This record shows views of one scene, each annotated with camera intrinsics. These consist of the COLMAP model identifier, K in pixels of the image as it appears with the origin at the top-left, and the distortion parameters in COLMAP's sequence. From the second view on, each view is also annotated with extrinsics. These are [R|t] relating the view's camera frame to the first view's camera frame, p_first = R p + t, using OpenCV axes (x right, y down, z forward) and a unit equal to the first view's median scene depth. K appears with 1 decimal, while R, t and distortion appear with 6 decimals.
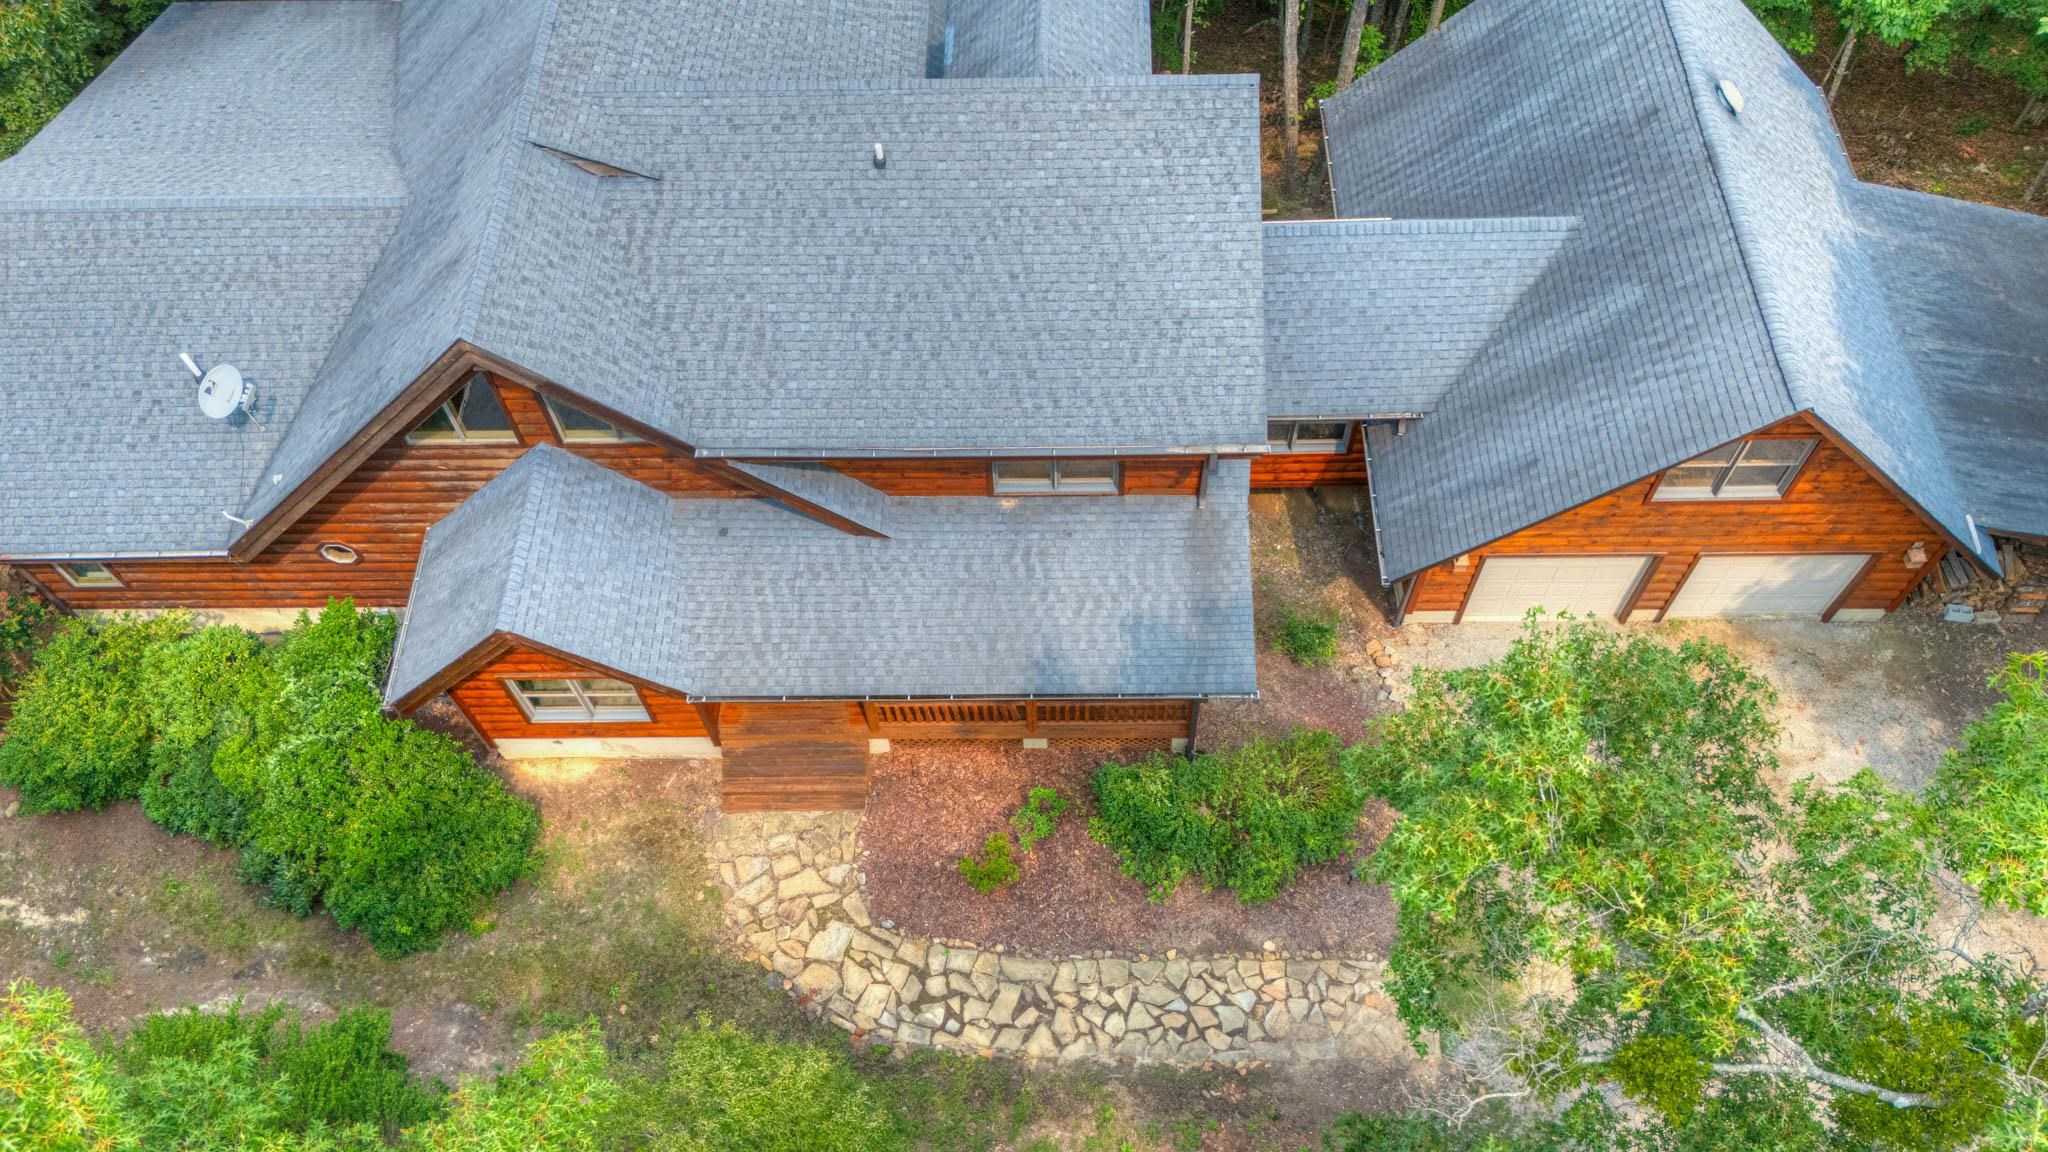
lens RADIAL K [[1523.5, 0, 1017.9], [0, 1523.5, 587.4], [0, 0, 1]] dist [0.084515, -0.085242]
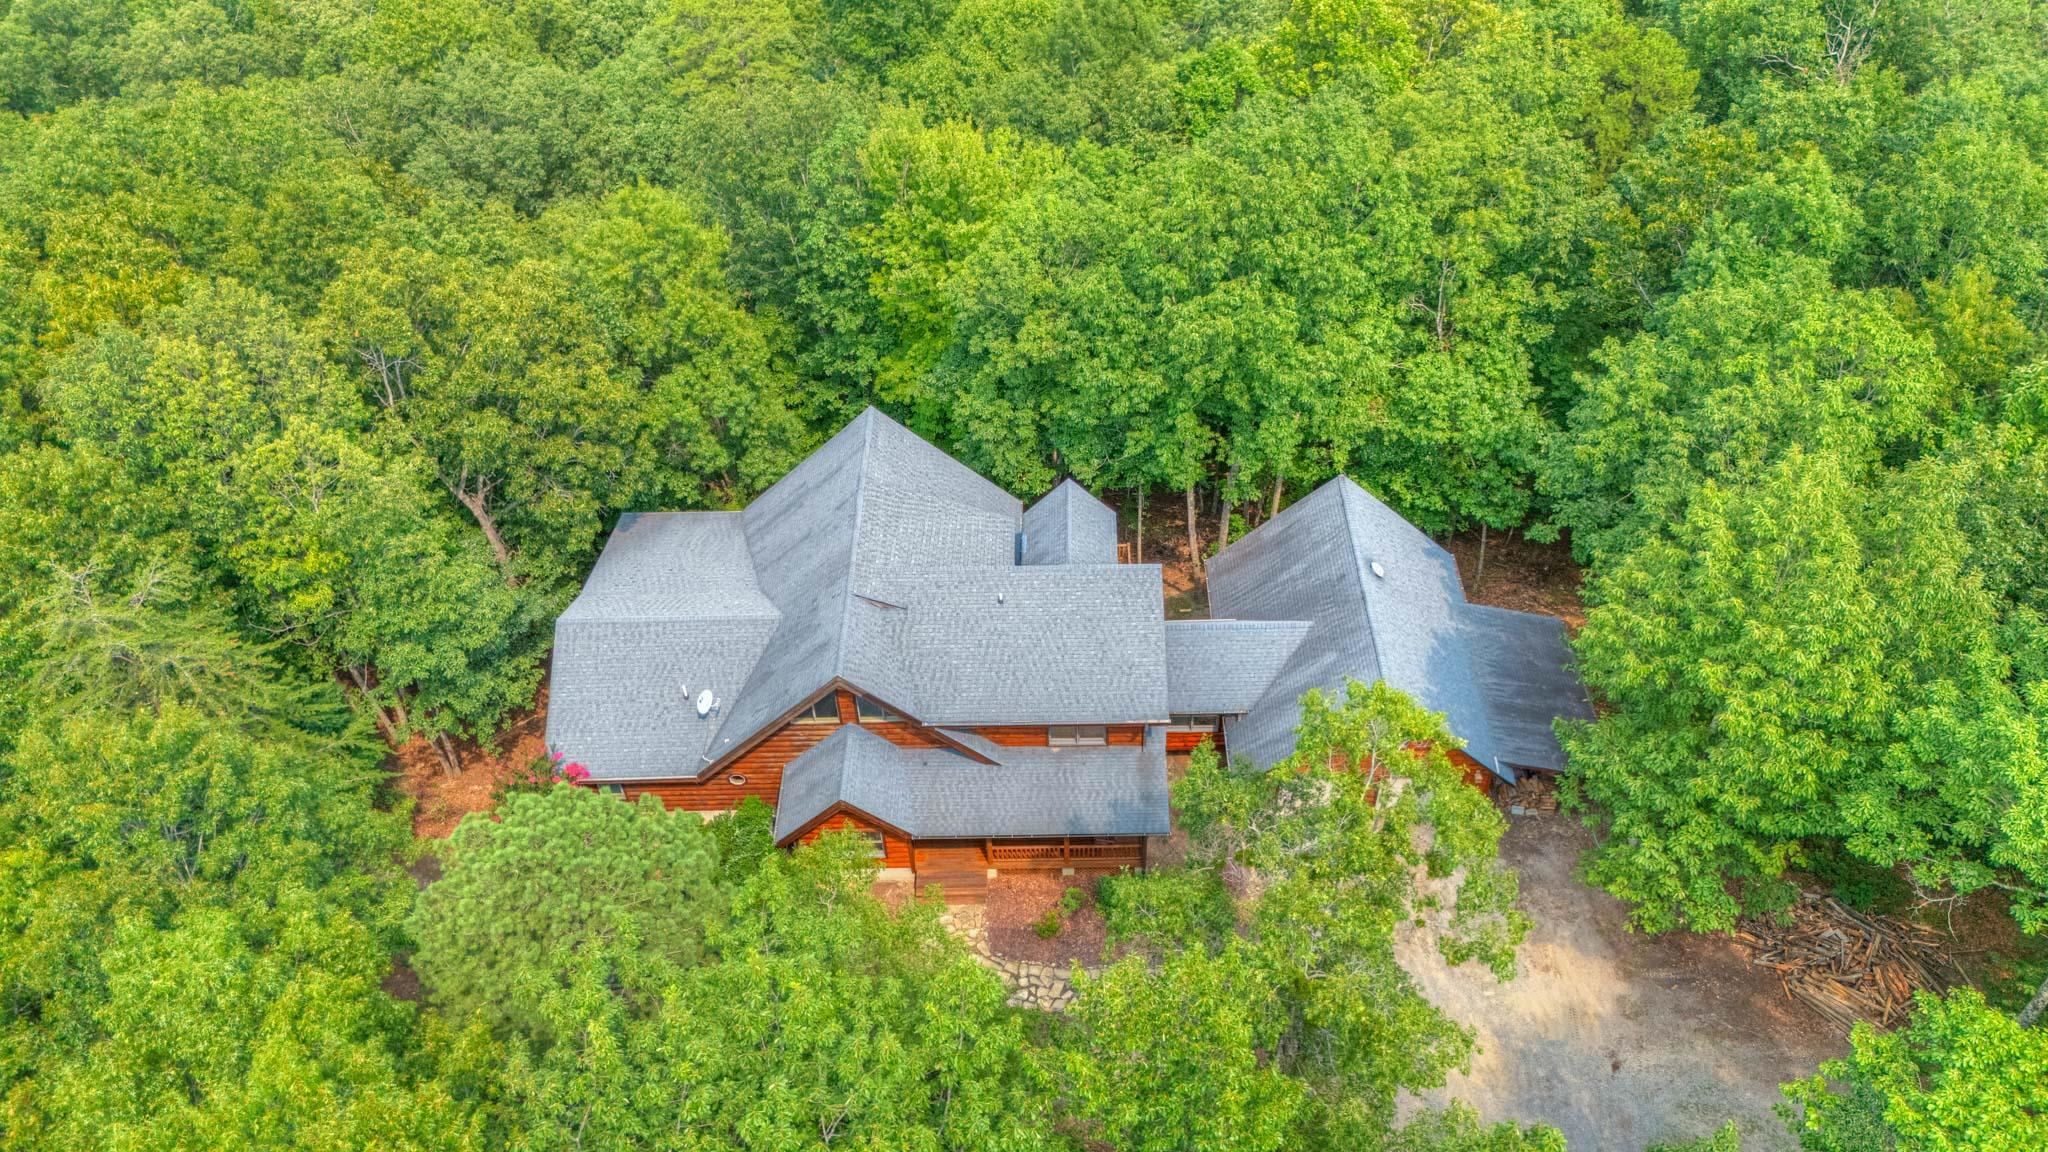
lens RADIAL K [[1529.1, 0, 1024.0], [0, 1529.1, 576.0], [0, 0, 1]] dist [0.078095, -0.080082]
pose [[0.999966, -0.003268, 0.007599, -0.067861], [0.004970, 0.971710, -0.236127, 0.220723], [-0.006612, 0.236156, 0.971693, -1.189949]]
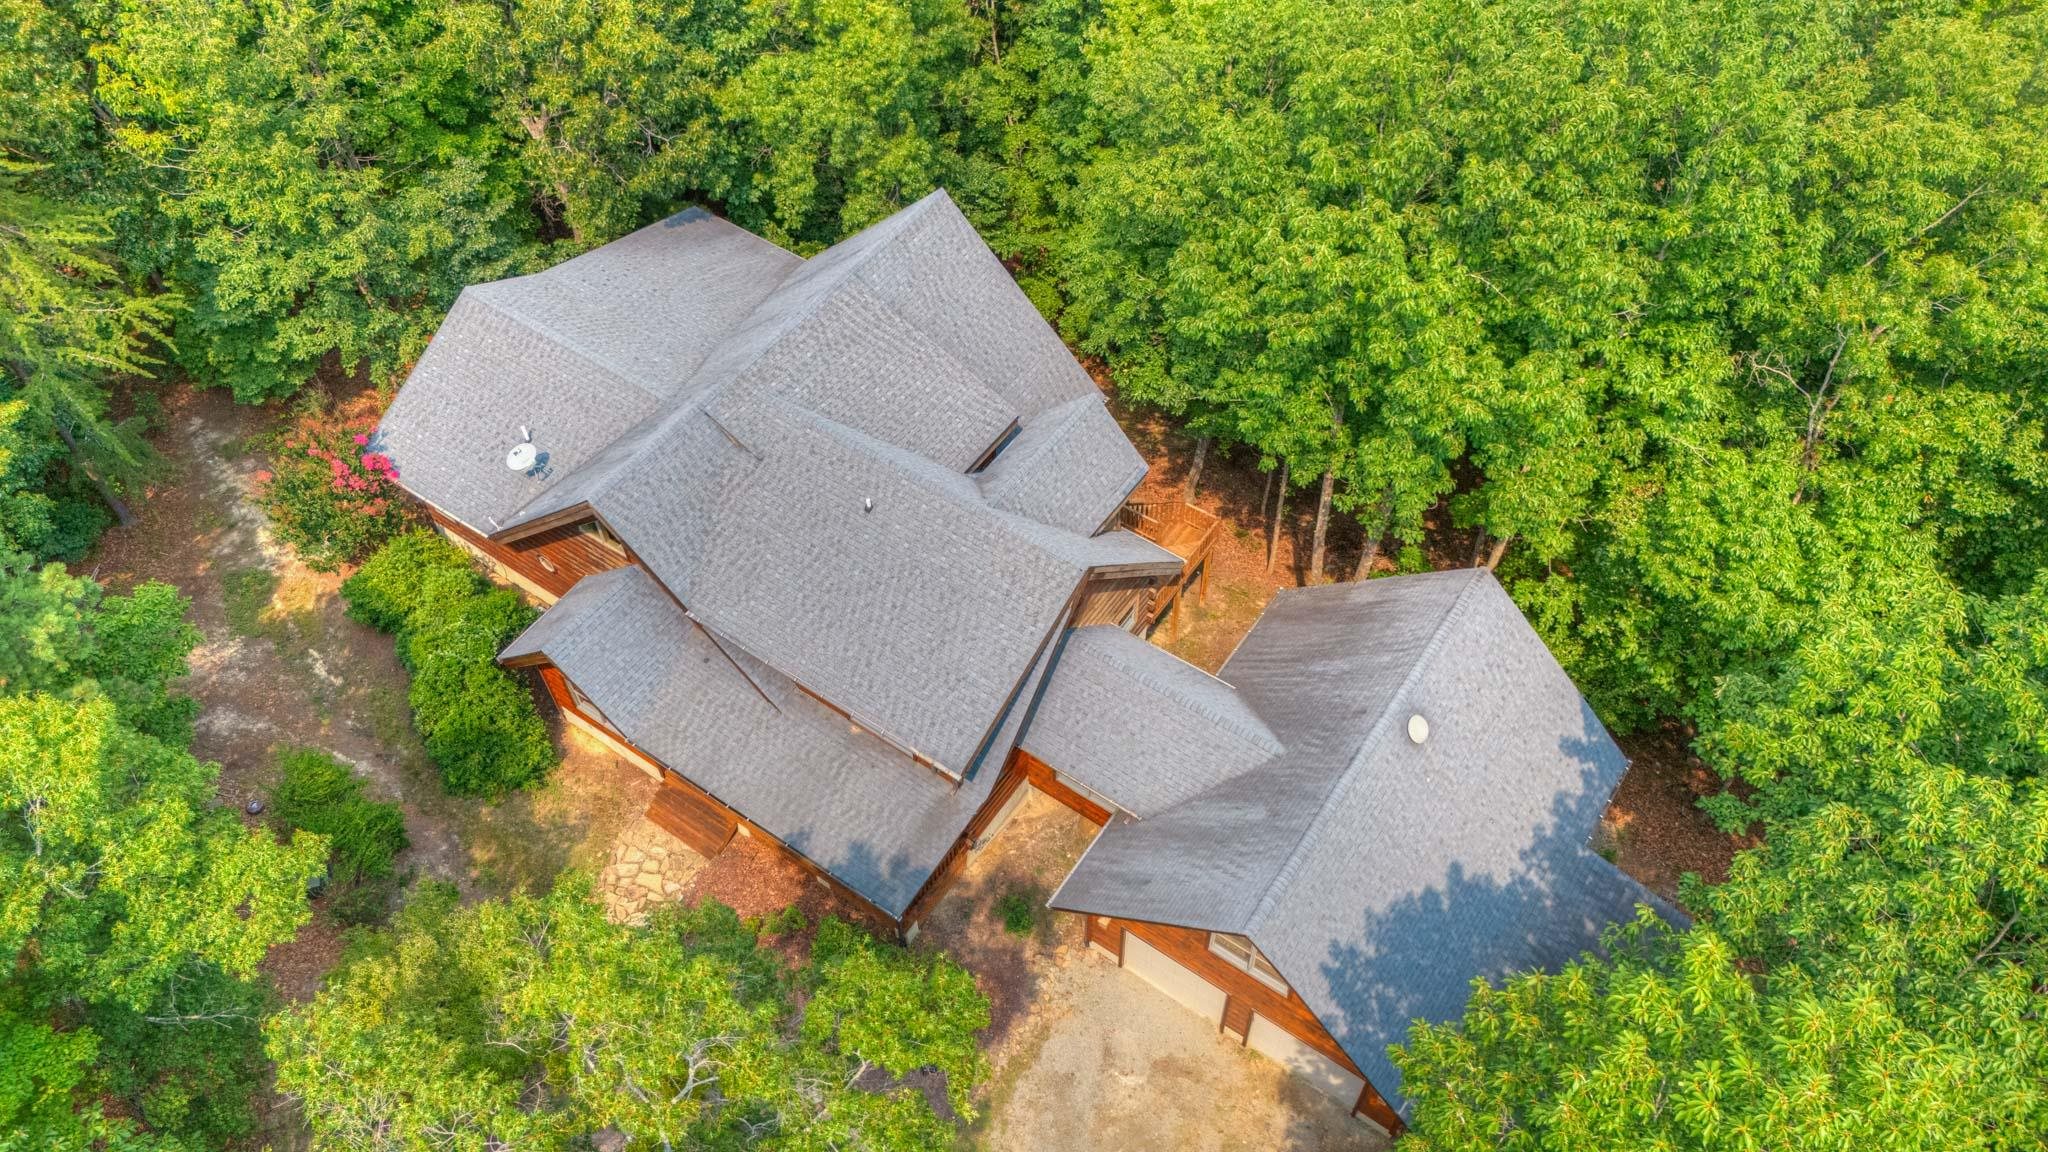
lens RADIAL K [[1529.1, 0, 1024.0], [0, 1529.1, 576.0], [0, 0, 1]] dist [0.078095, -0.080082]
pose [[0.827988, 0.453438, -0.329894, 0.581781], [-0.481678, 0.876337, -0.004422, -0.269833], [0.287093, 0.162564, 0.944008, -0.451707]]
